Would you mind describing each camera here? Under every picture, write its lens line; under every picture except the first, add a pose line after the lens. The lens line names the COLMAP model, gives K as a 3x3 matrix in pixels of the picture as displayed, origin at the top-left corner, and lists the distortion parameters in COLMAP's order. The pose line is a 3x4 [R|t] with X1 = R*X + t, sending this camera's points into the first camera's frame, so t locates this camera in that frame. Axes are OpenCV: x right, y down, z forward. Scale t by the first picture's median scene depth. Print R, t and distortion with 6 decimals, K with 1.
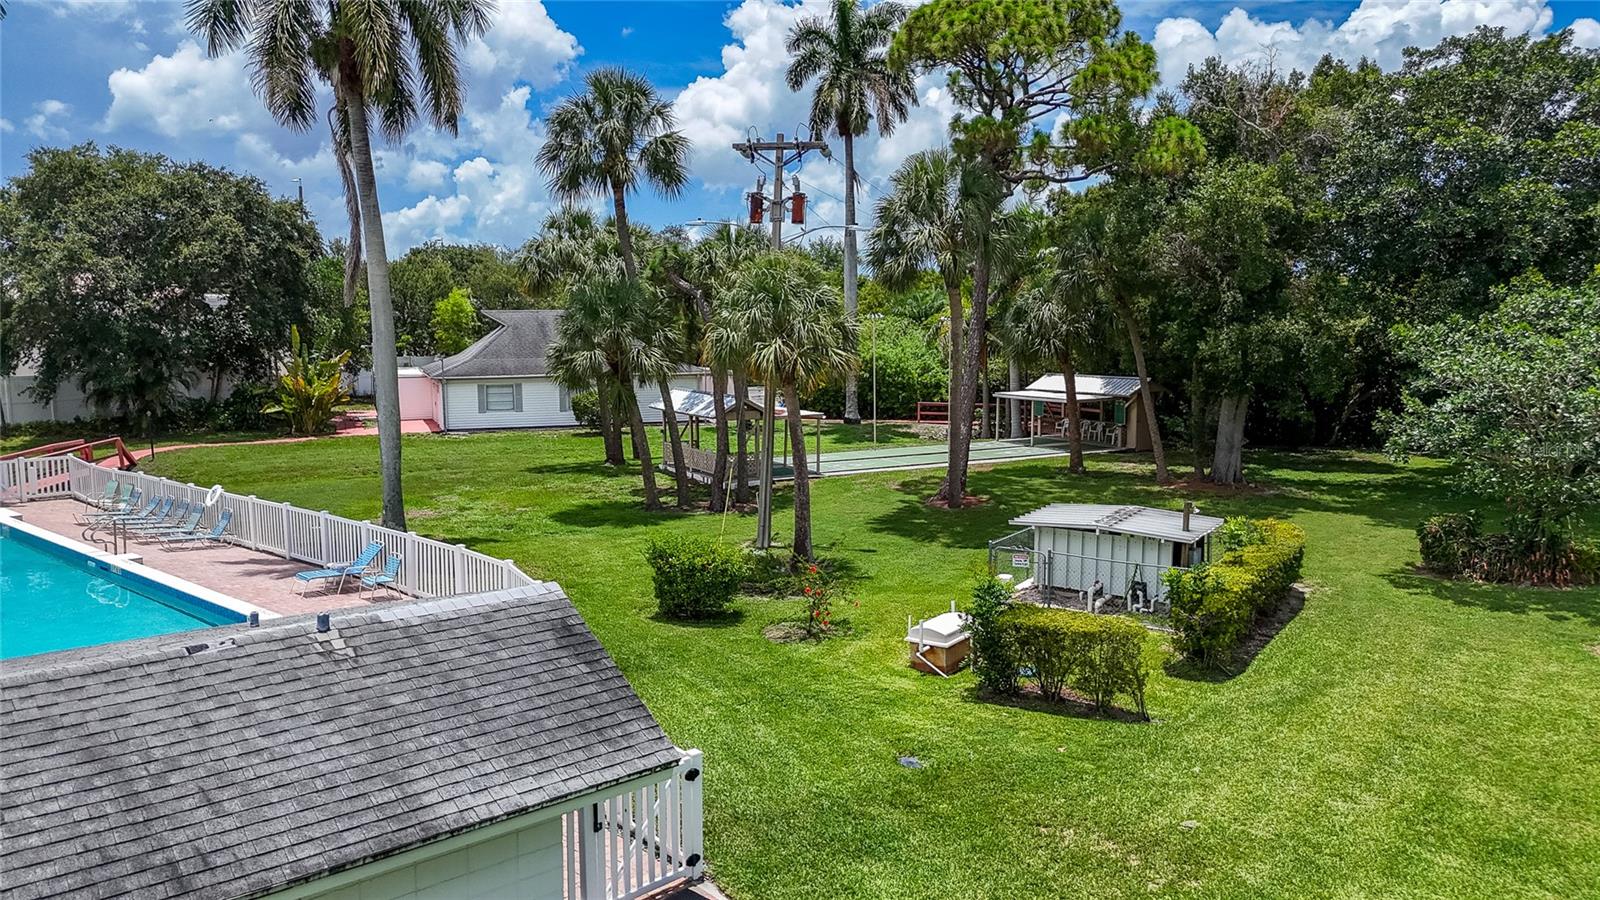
lens RADIAL K [[1186.2, 0, 800.0], [0, 1186.2, 450.0], [0, 0, 1]] dist [0.055282, -0.053326]
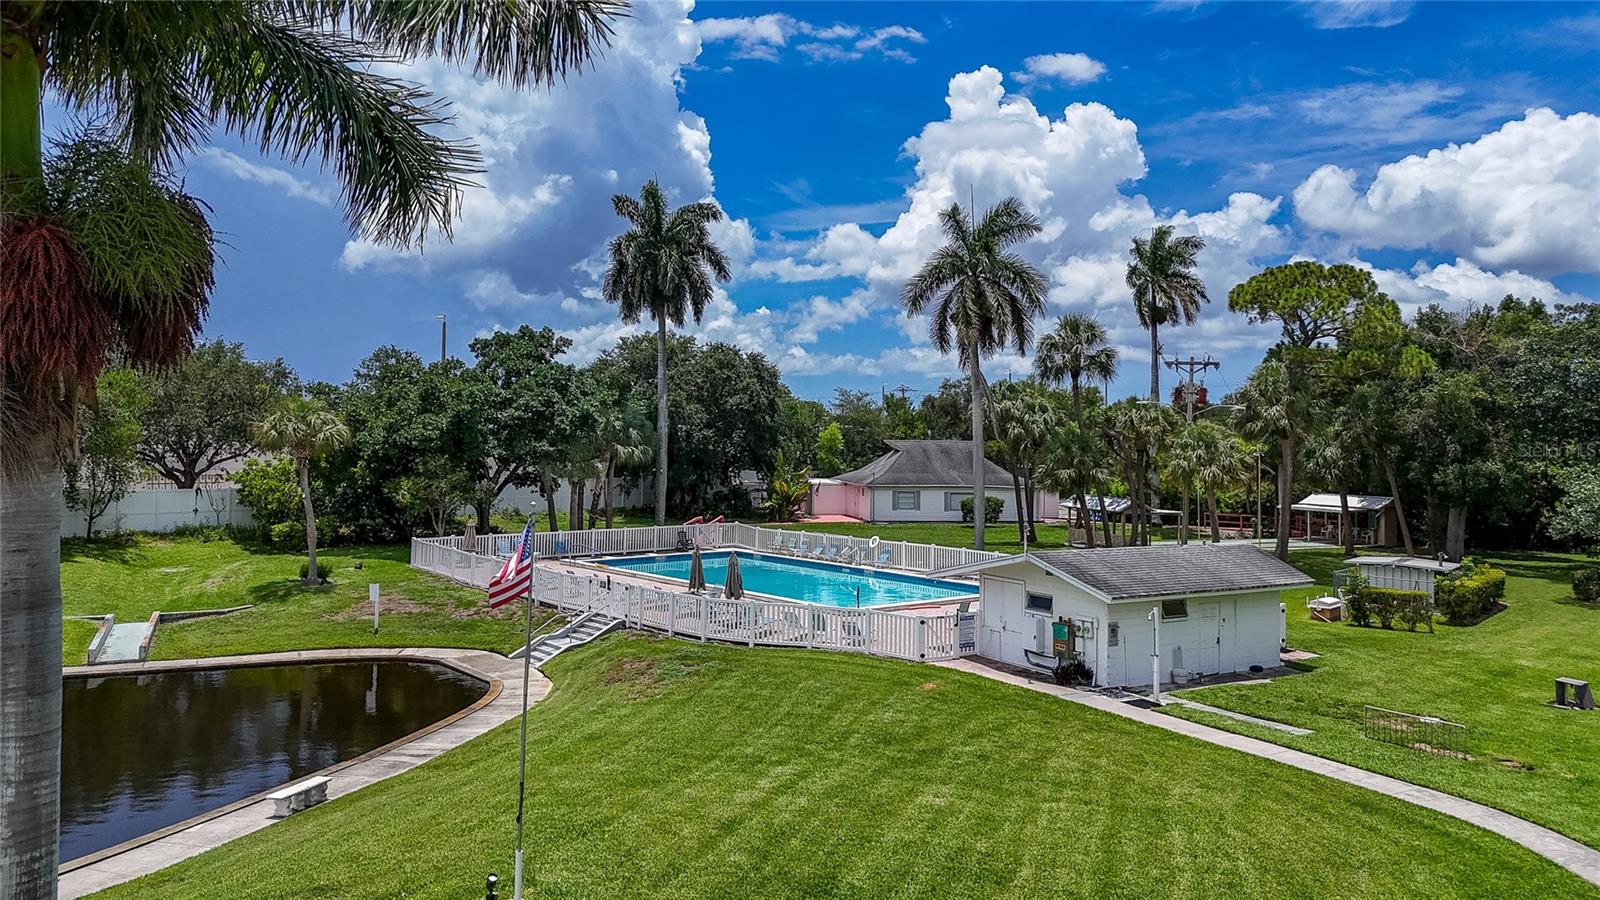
lens RADIAL K [[1214.8, 0, 798.9], [0, 1214.8, 385.1], [0, 0, 1]] dist [0.031936, 0.006832]
pose [[0.991357, 0.015261, -0.130302, -0.306062], [-0.035205, 0.987728, -0.152164, 0.074576], [0.126381, 0.155436, 0.979728, -0.765896]]
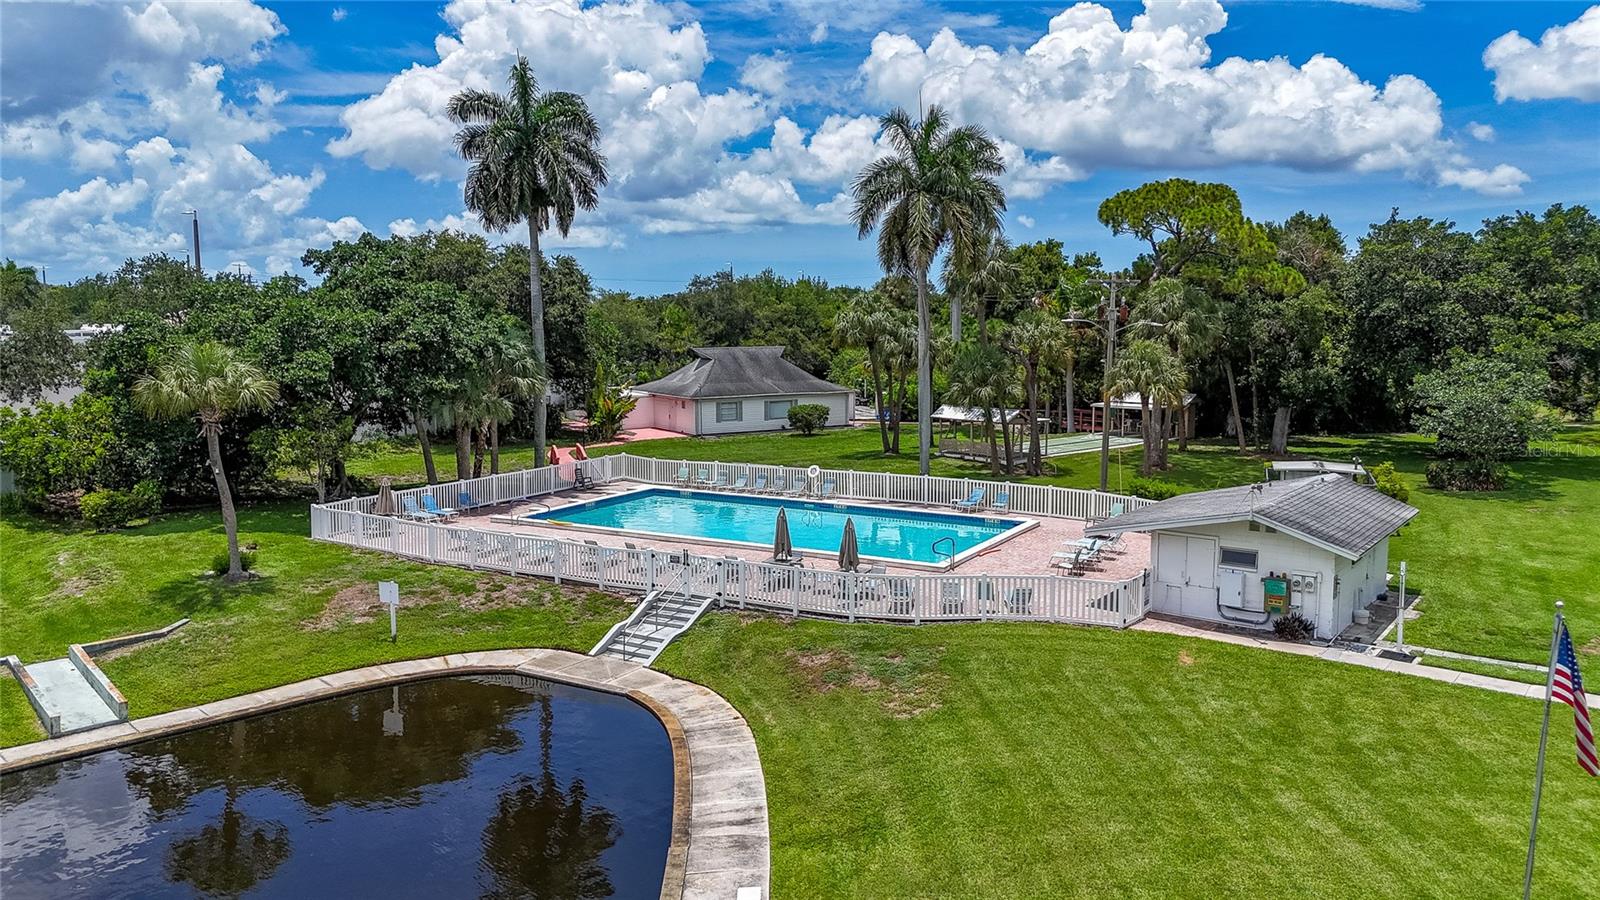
lens RADIAL K [[1186.2, 0, 800.0], [0, 1186.2, 450.0], [0, 0, 1]] dist [0.055282, -0.053326]
pose [[0.973318, -0.021786, 0.228426, -0.766534], [0.021574, 0.999761, 0.003426, -0.000296], [-0.228446, 0.001593, 0.973555, -0.603806]]
